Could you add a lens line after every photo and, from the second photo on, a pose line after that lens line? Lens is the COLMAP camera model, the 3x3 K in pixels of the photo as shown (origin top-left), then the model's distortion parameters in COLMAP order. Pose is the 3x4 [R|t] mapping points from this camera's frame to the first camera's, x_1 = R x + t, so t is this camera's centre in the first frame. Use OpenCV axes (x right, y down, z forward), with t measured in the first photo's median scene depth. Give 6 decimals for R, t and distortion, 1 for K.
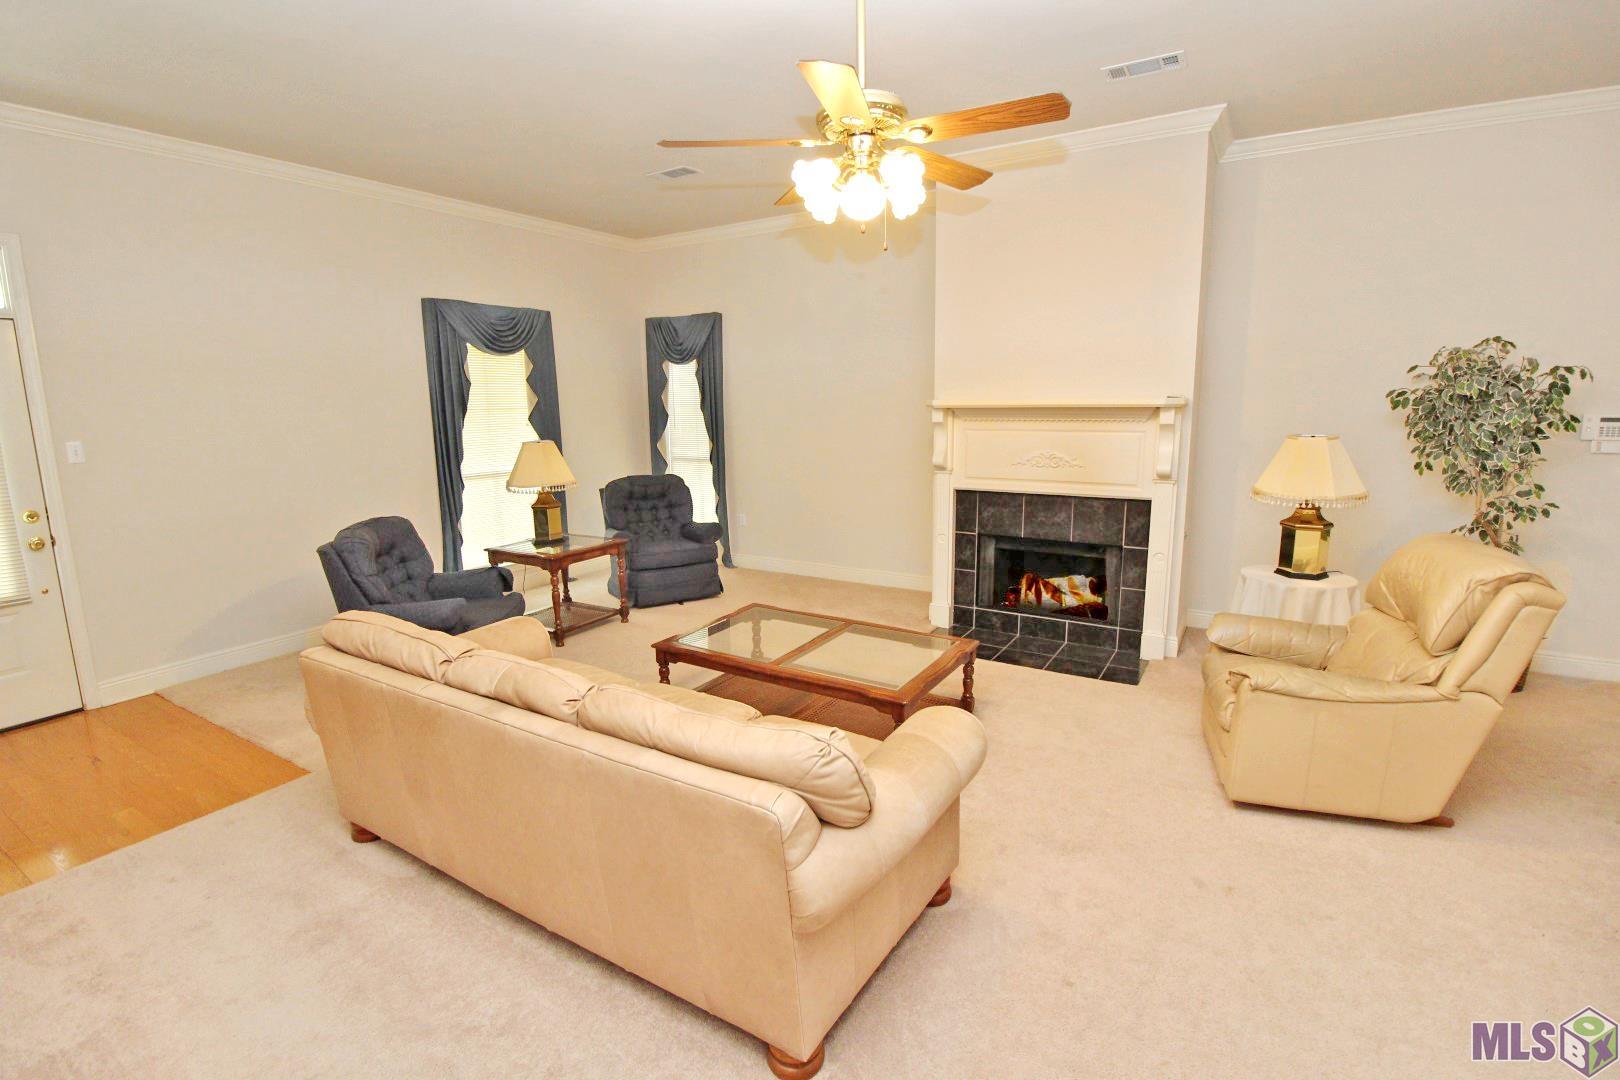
lens RADIAL K [[754.9, 0, 808.2], [0, 754.9, 516.8], [0, 0, 1]] dist [-0.003479, -0.000719]
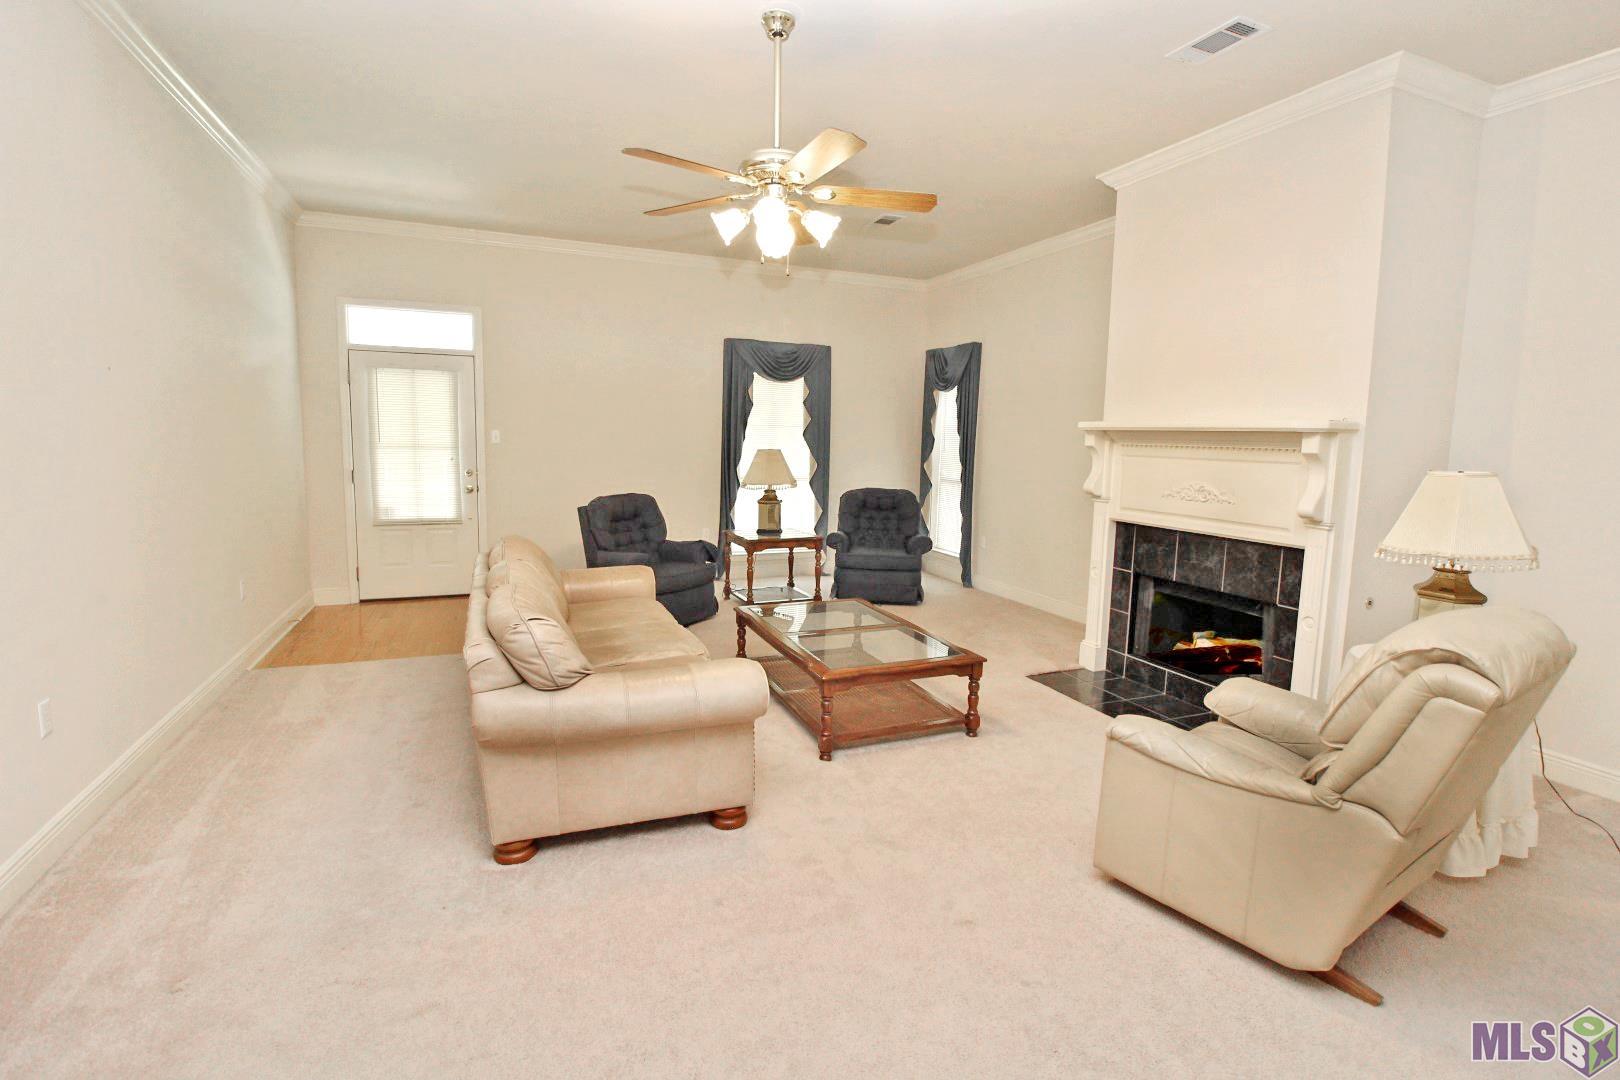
lens RADIAL K [[754.9, 0, 808.2], [0, 754.9, 516.8], [0, 0, 1]] dist [-0.003479, -0.000719]
pose [[0.811866, 0.095405, -0.575995, 0.417152], [-0.125374, 0.992032, -0.012399, 0.016690], [0.570223, 0.082281, 0.817359, 0.039389]]
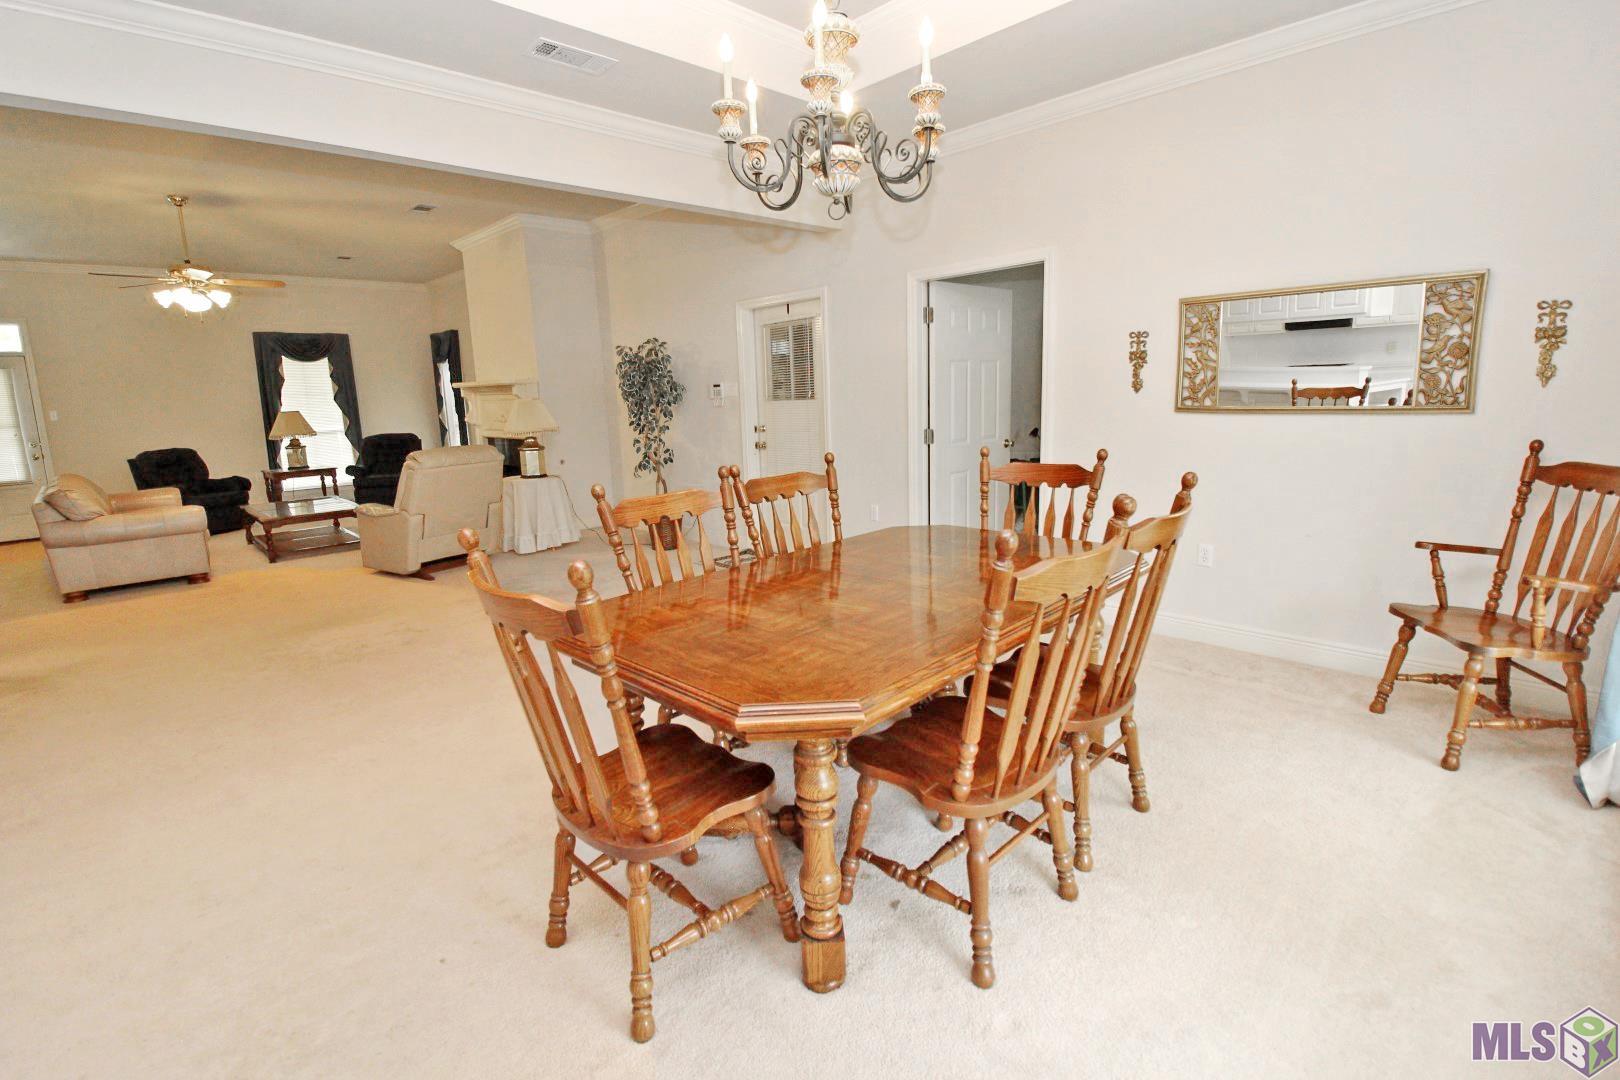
lens RADIAL K [[738.9, 0, 813.6], [0, 738.9, 518.0], [0, 0, 1]] dist [-0.030120, -0.000113]
pose [[0.975246, 0.024530, -0.219756, 1.243617], [-0.020370, 0.999568, 0.021173, 0.091602], [0.220181, -0.016173, 0.975325, -0.409296]]
